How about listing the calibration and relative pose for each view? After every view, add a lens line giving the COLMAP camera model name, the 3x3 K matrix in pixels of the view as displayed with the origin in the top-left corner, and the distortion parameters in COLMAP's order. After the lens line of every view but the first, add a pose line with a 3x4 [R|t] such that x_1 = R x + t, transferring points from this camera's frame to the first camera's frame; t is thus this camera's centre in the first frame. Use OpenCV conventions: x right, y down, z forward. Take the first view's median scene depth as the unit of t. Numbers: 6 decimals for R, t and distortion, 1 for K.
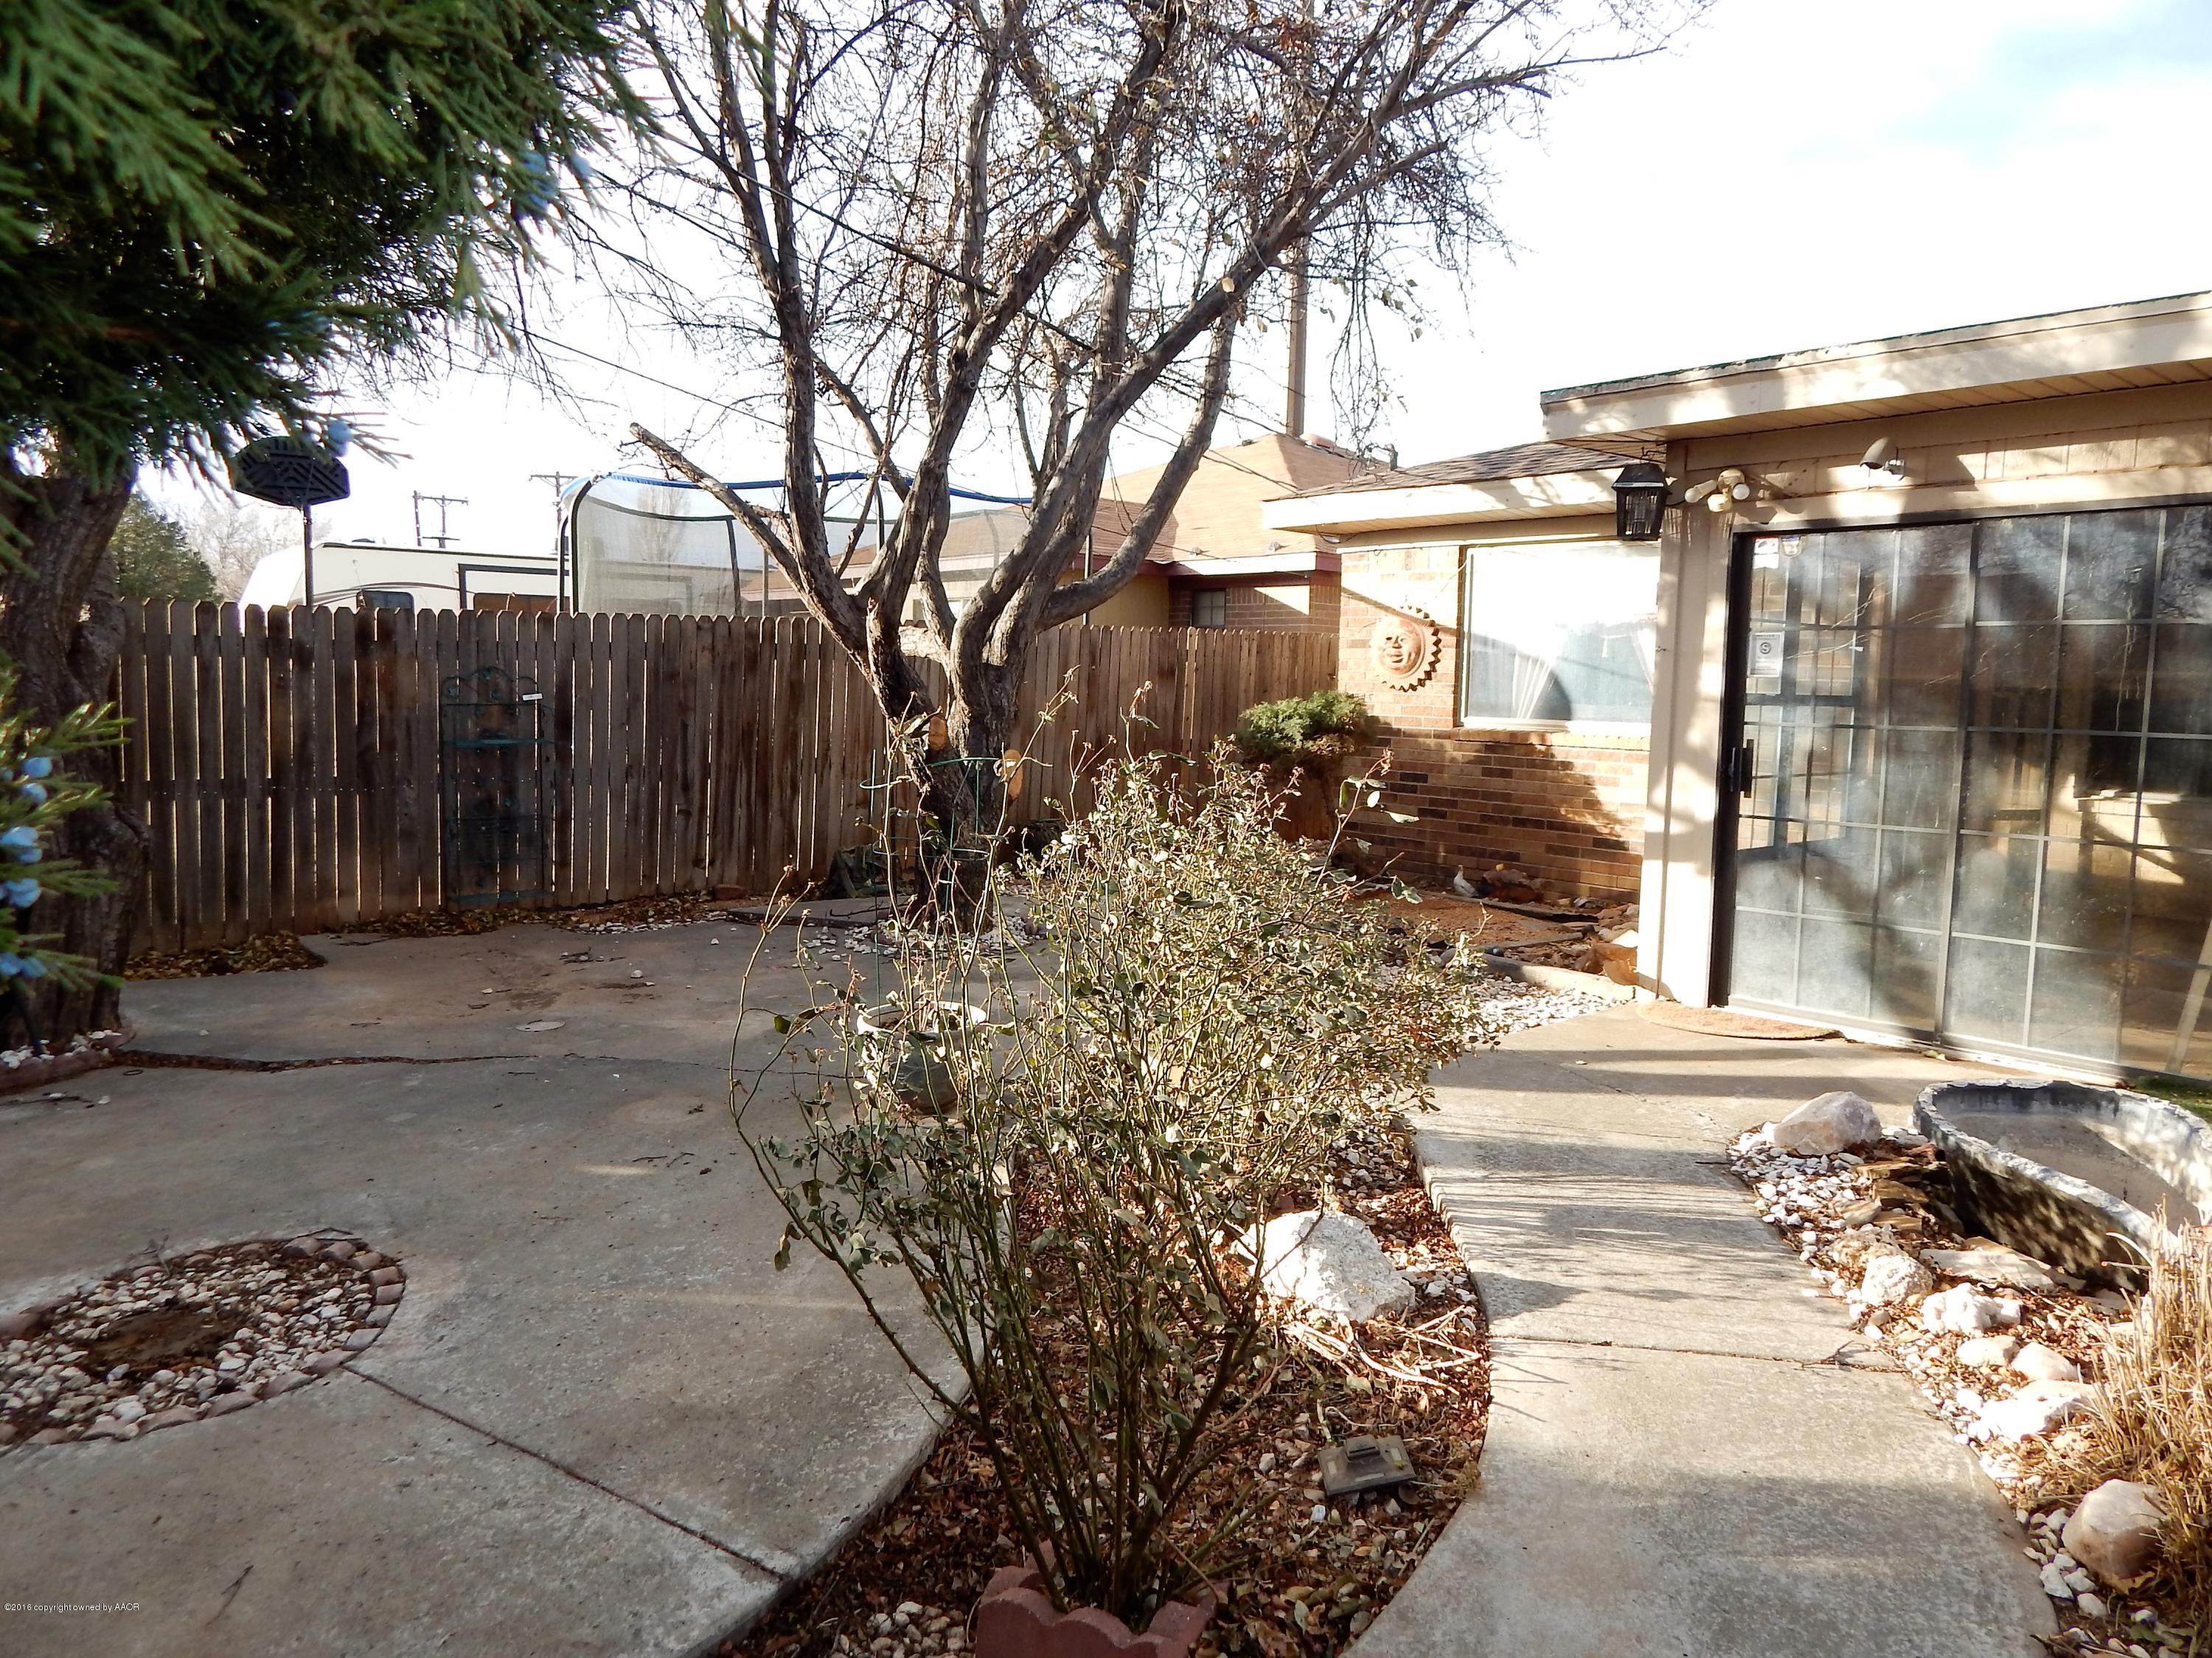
lens RADIAL K [[1465.2, 0, 1114.9], [0, 1465.2, 808.3], [0, 0, 1]] dist [-0.003232, -0.003087]
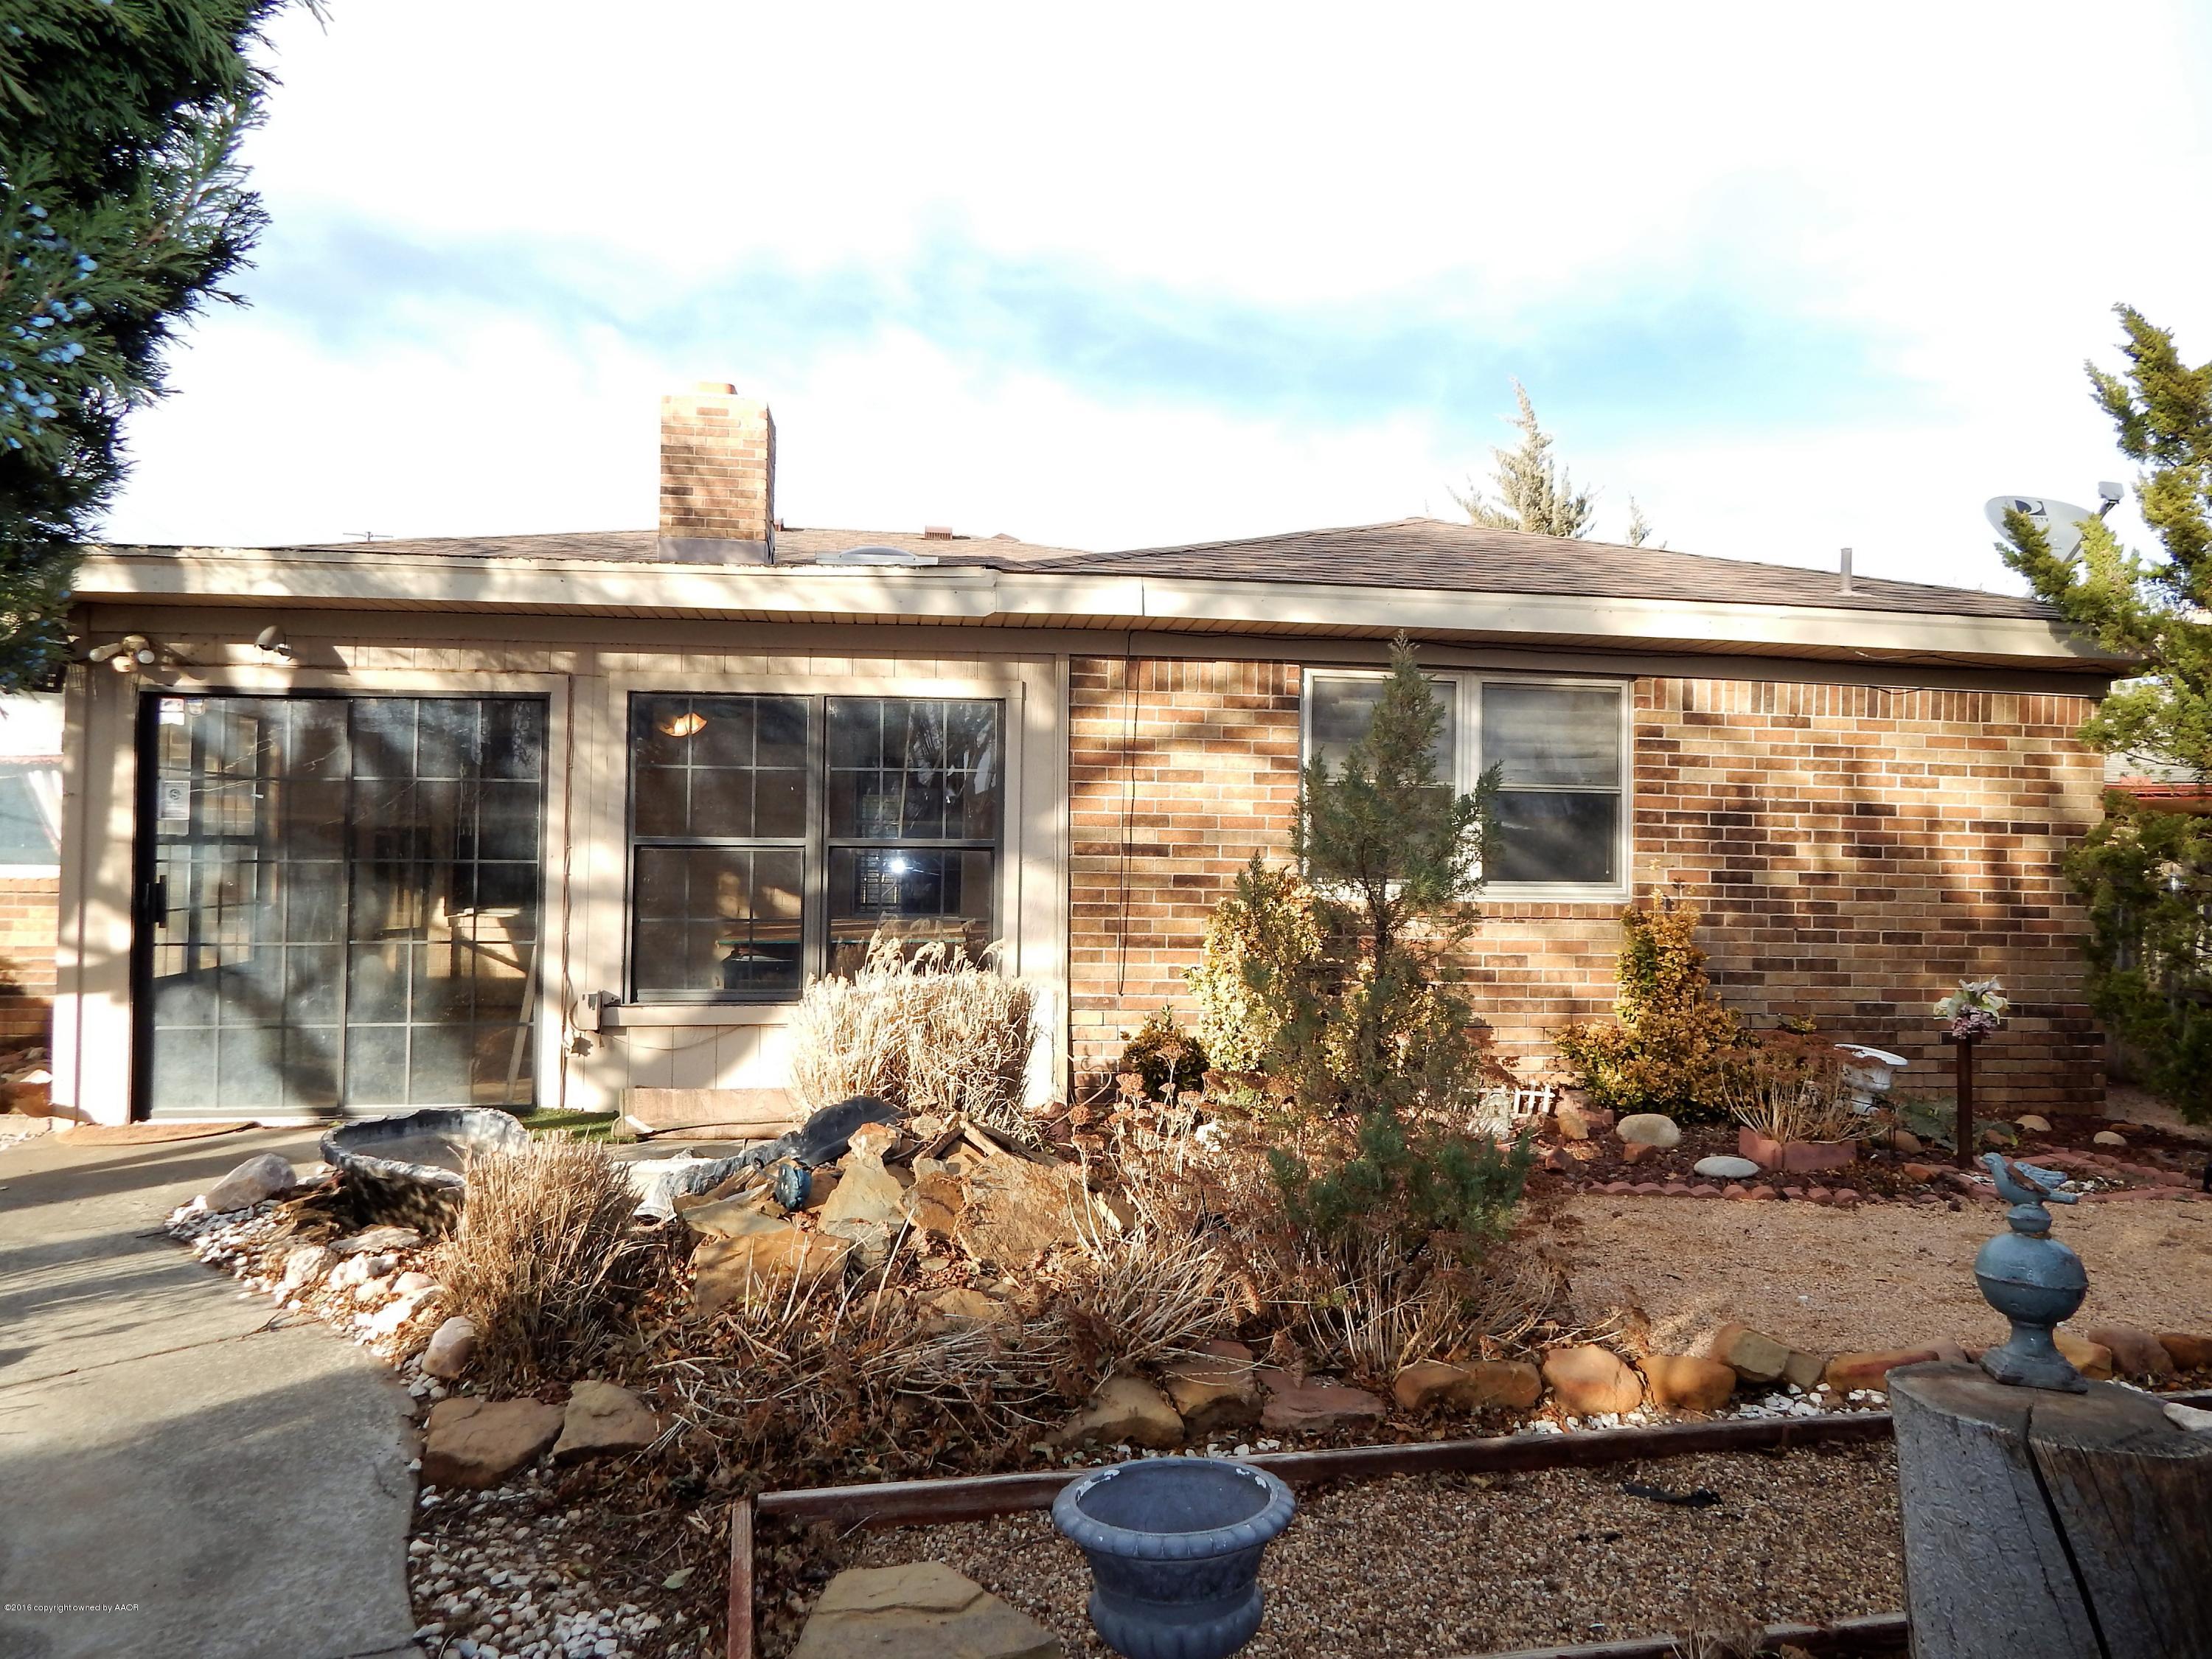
lens RADIAL K [[1465.3, 0, 1113.3], [0, 1465.3, 812.7], [0, 0, 1]] dist [-0.003232, -0.003087]
pose [[0.542498, 0.002567, 0.840053, -0.124377], [0.075197, 0.995833, -0.051605, 0.019570], [-0.836685, 0.091165, 0.540044, -0.241871]]
